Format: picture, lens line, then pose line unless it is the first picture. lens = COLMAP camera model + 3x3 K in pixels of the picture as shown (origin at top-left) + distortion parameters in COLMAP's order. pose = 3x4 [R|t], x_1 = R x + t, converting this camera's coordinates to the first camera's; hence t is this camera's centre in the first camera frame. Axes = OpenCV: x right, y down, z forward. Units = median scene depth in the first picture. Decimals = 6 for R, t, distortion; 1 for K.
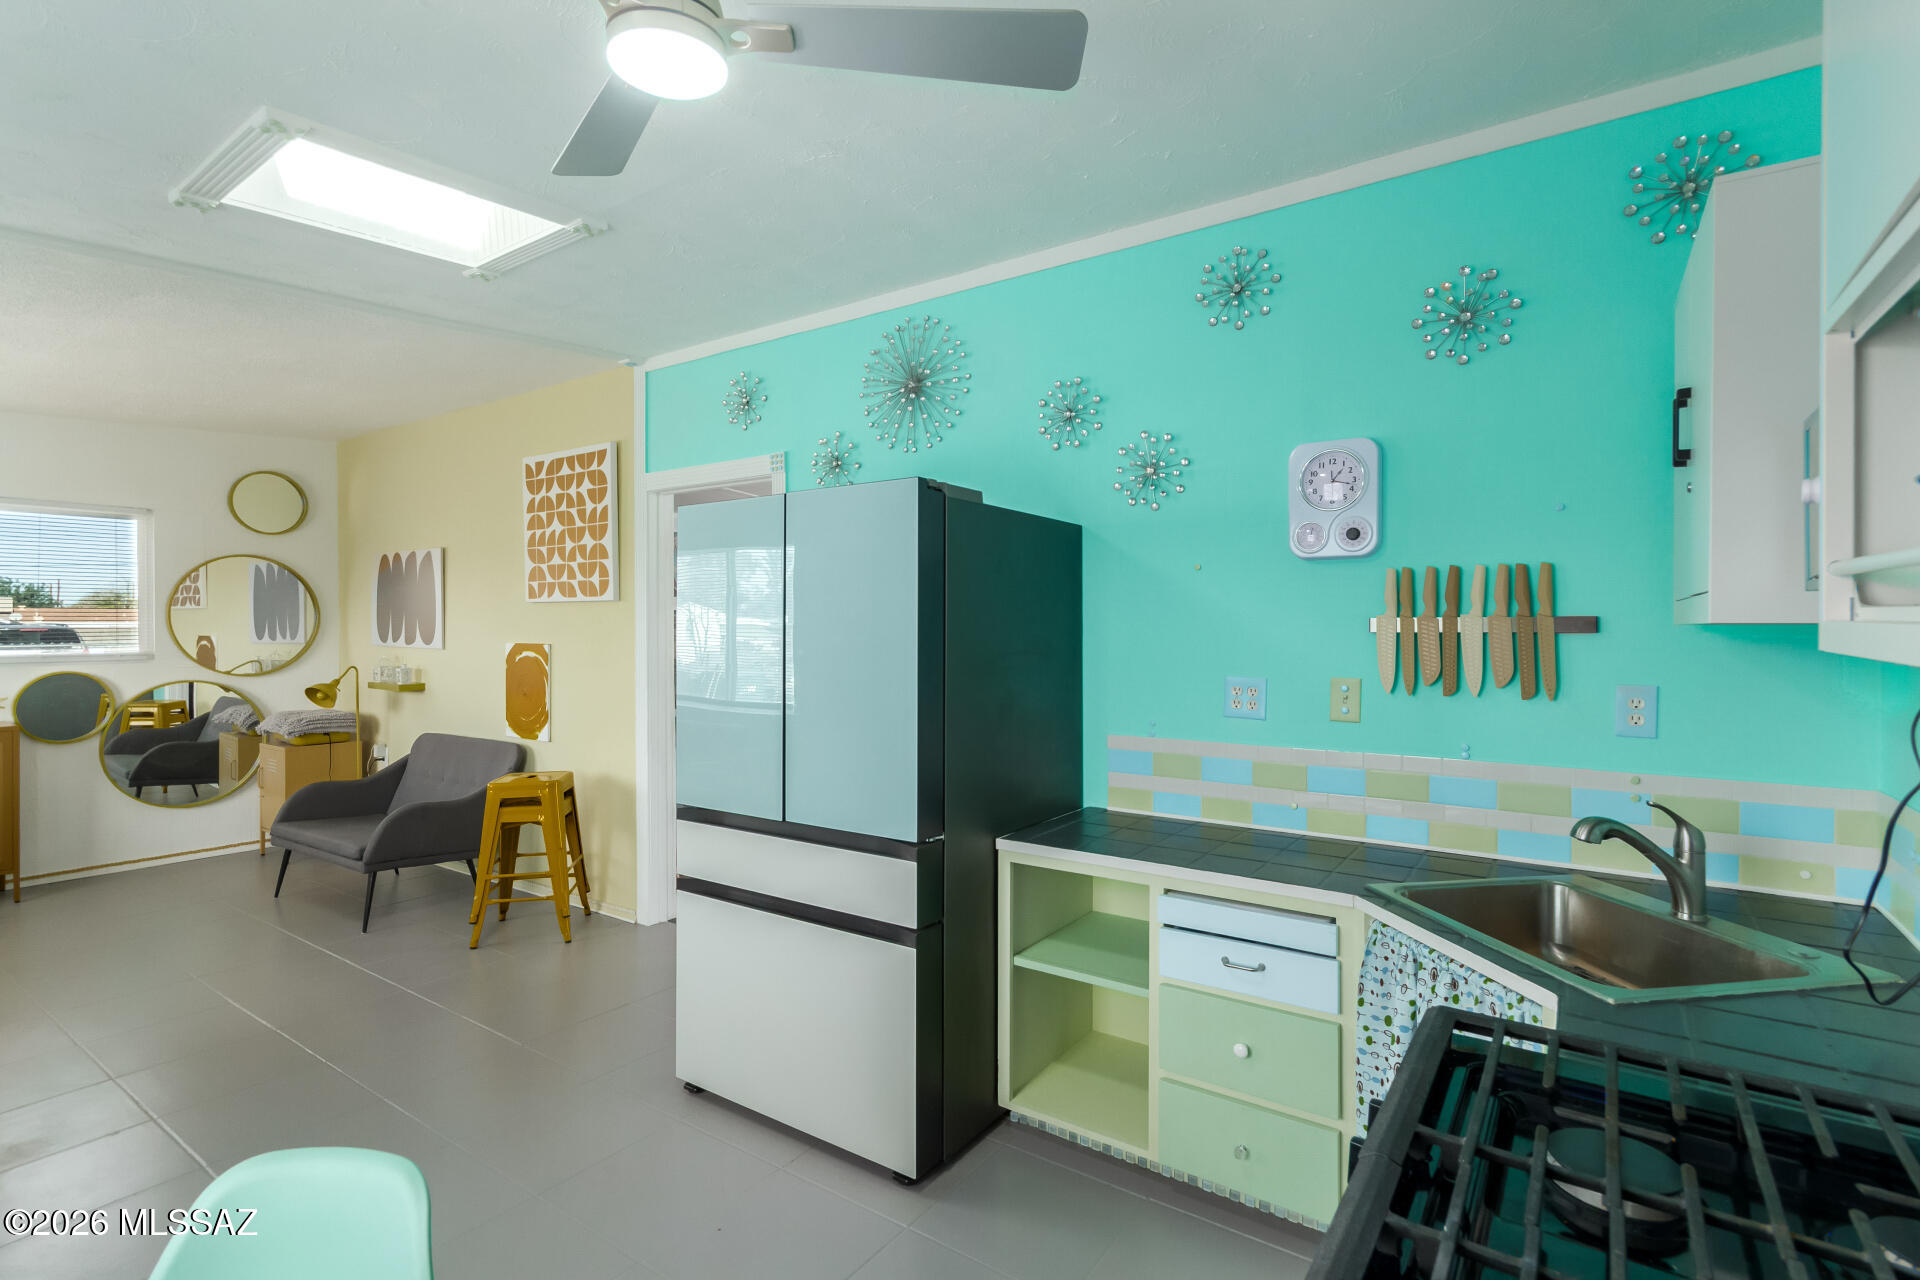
lens RADIAL K [[891.2, 0, 993.3], [0, 891.2, 632.3], [0, 0, 1]] dist [0.004054, 0.000408]
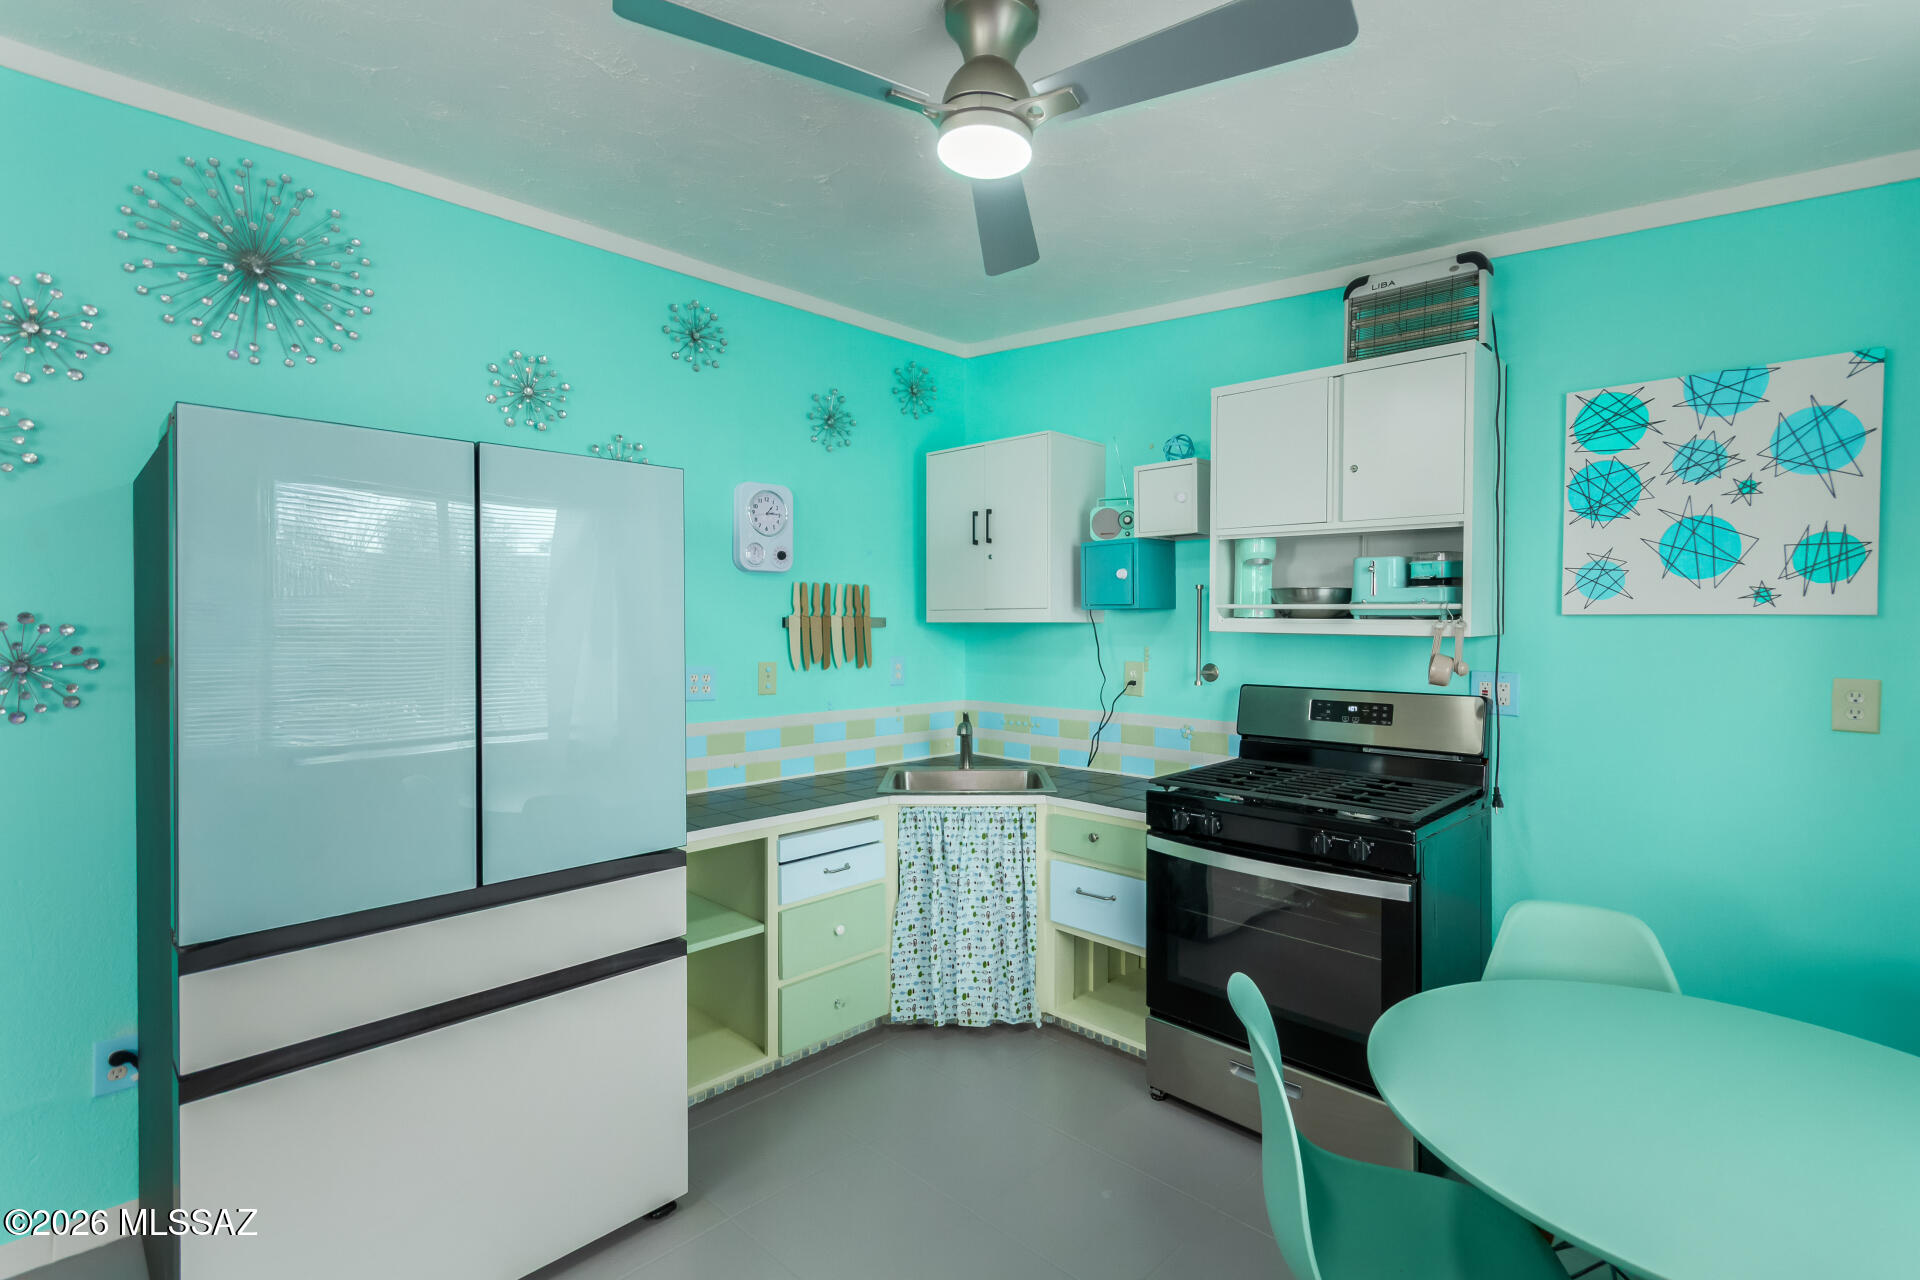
lens RADIAL K [[891.2, 0, 993.3], [0, 891.2, 623.0], [0, 0, 1]] dist [0.004054, 0.000408]
pose [[0.167839, -0.002620, 0.985811, -0.492001], [0.003550, 0.999992, 0.002053, -0.004796], [-0.985808, 0.003155, 0.167847, 0.252360]]
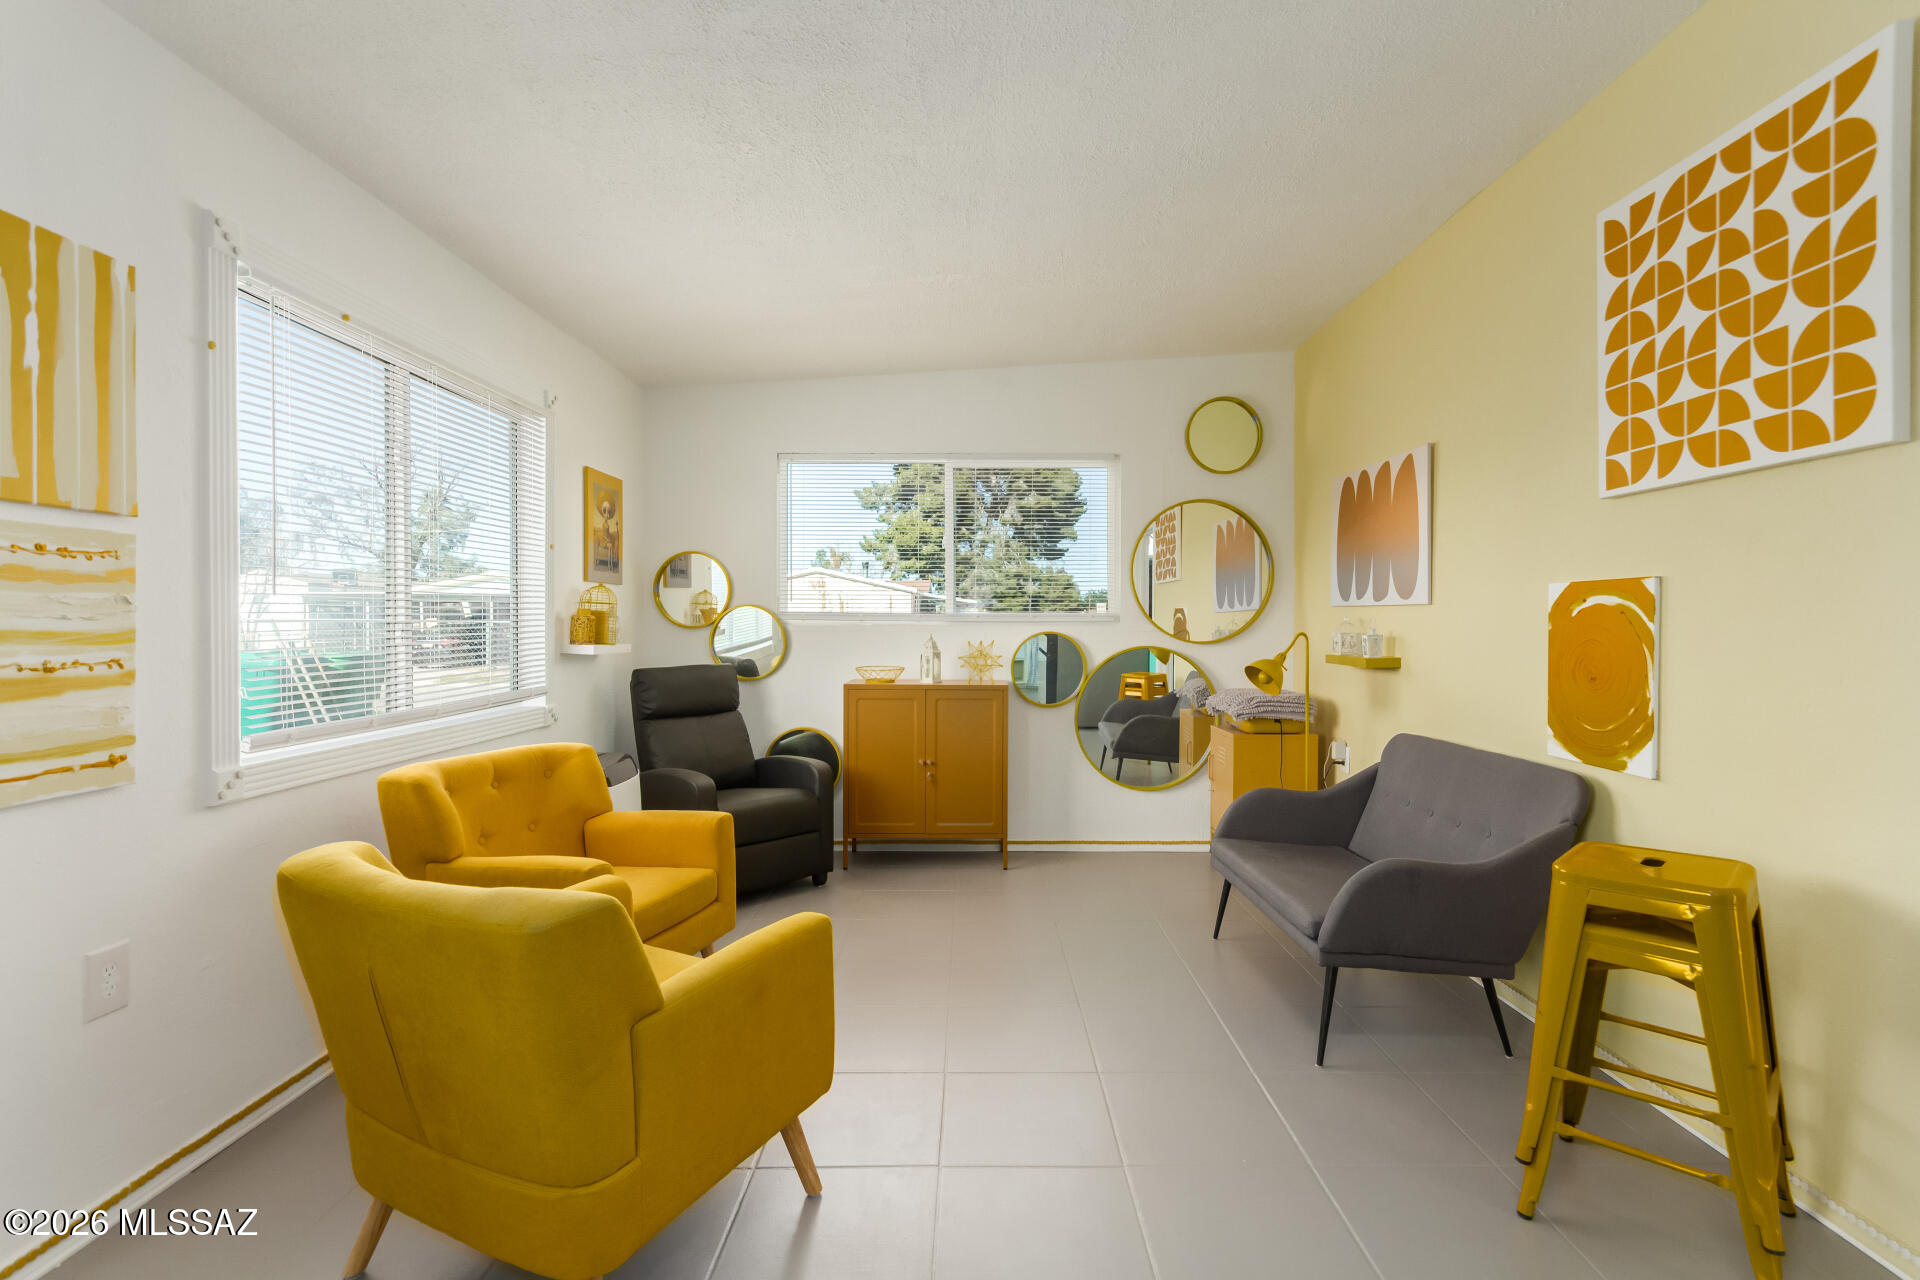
lens RADIAL K [[891.2, 0, 988.3], [0, 891.2, 637.2], [0, 0, 1]] dist [0.004054, 0.000408]
pose [[0.565284, 0.010493, -0.824830, -0.312300], [-0.005095, 0.999944, 0.009229, 0.044335], [0.824881, -0.001015, 0.565306, 0.441404]]
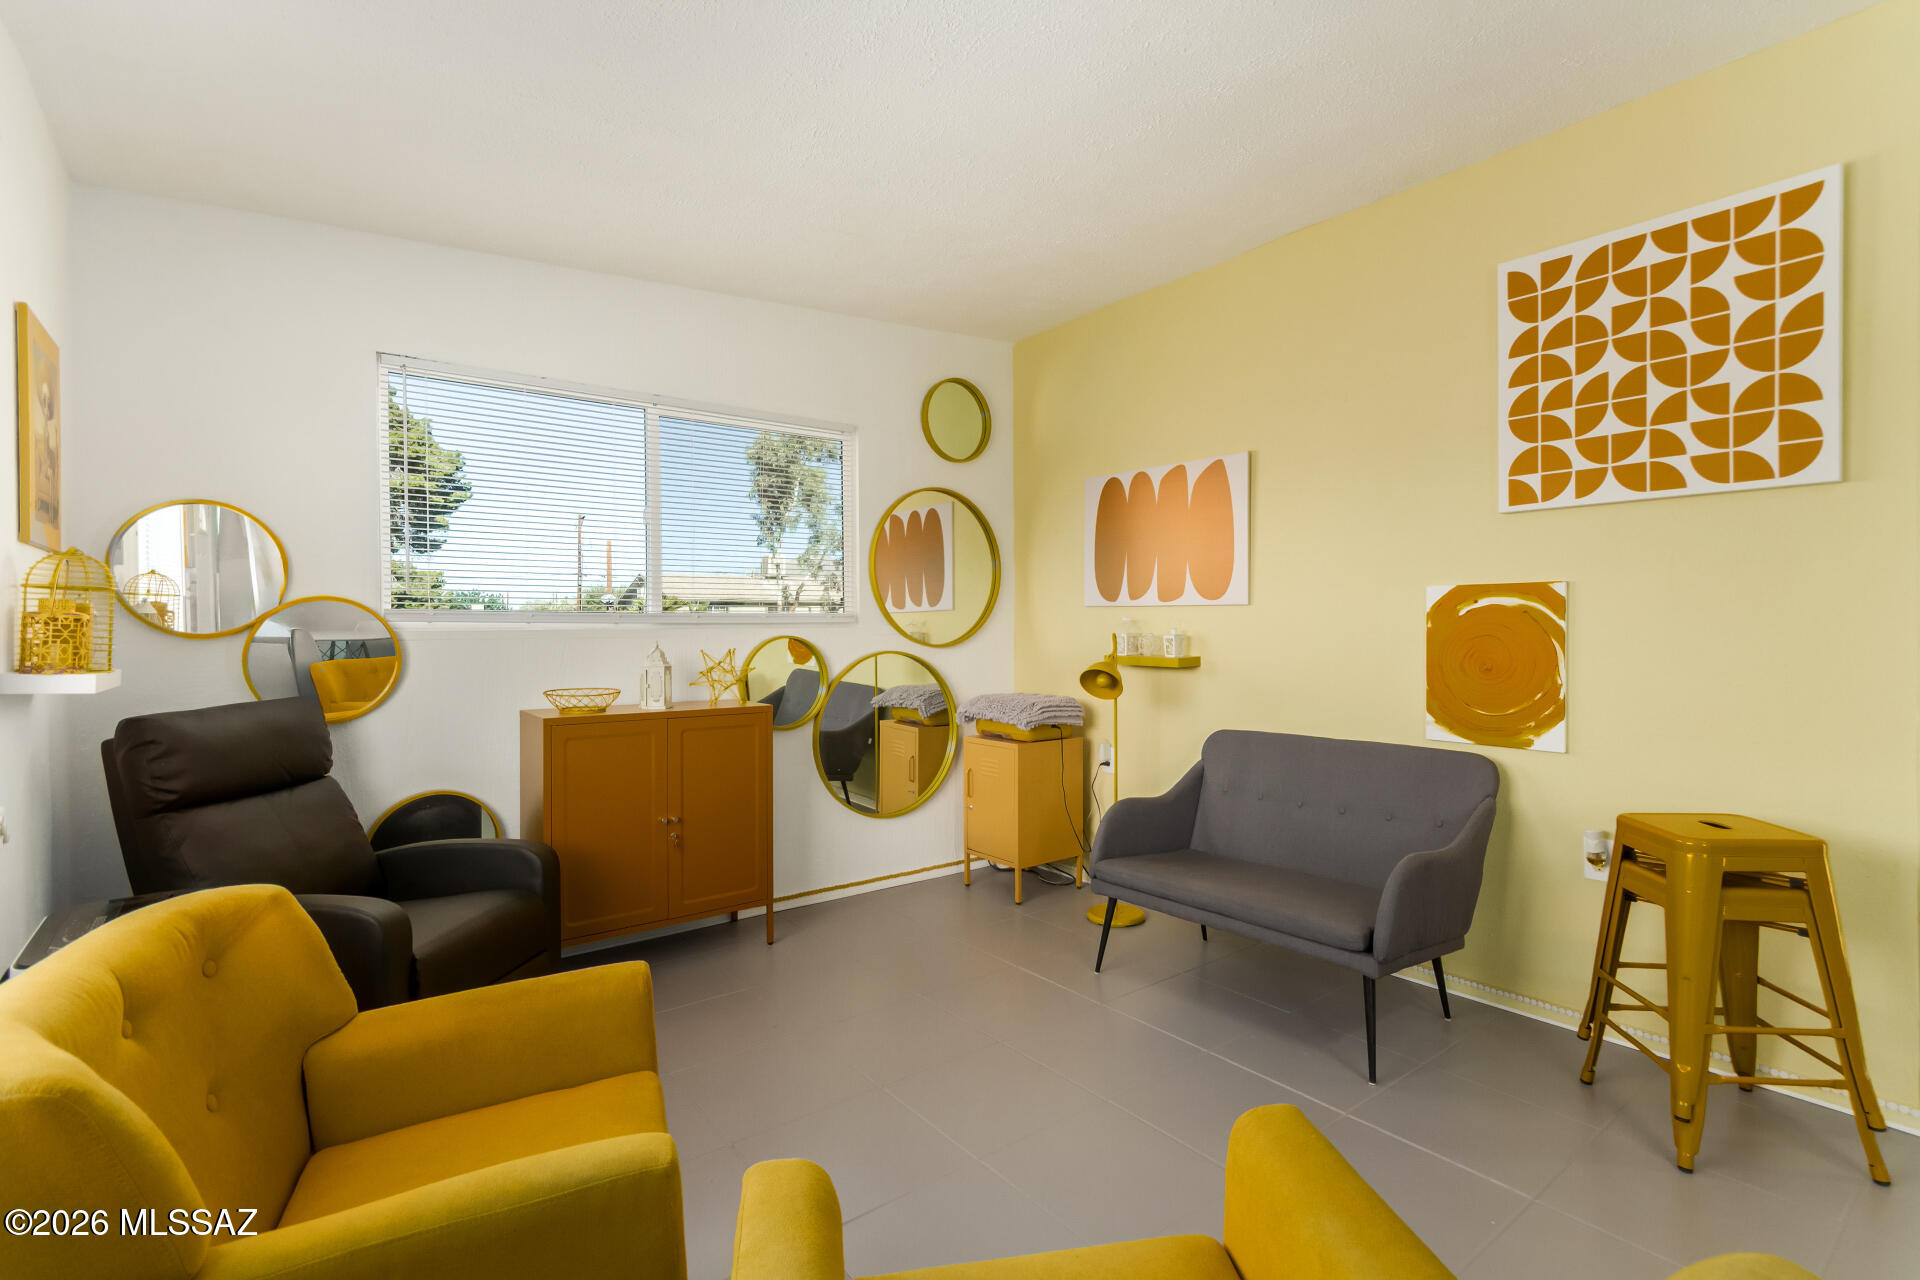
lens RADIAL K [[891.2, 0, 975.3], [0, 891.2, 638.3], [0, 0, 1]] dist [0.004054, 0.000408]
pose [[0.949670, -0.003185, -0.313235, -0.696046], [0.005642, 0.999960, 0.006938, 0.044529], [0.313200, -0.008356, 0.949650, 0.349503]]
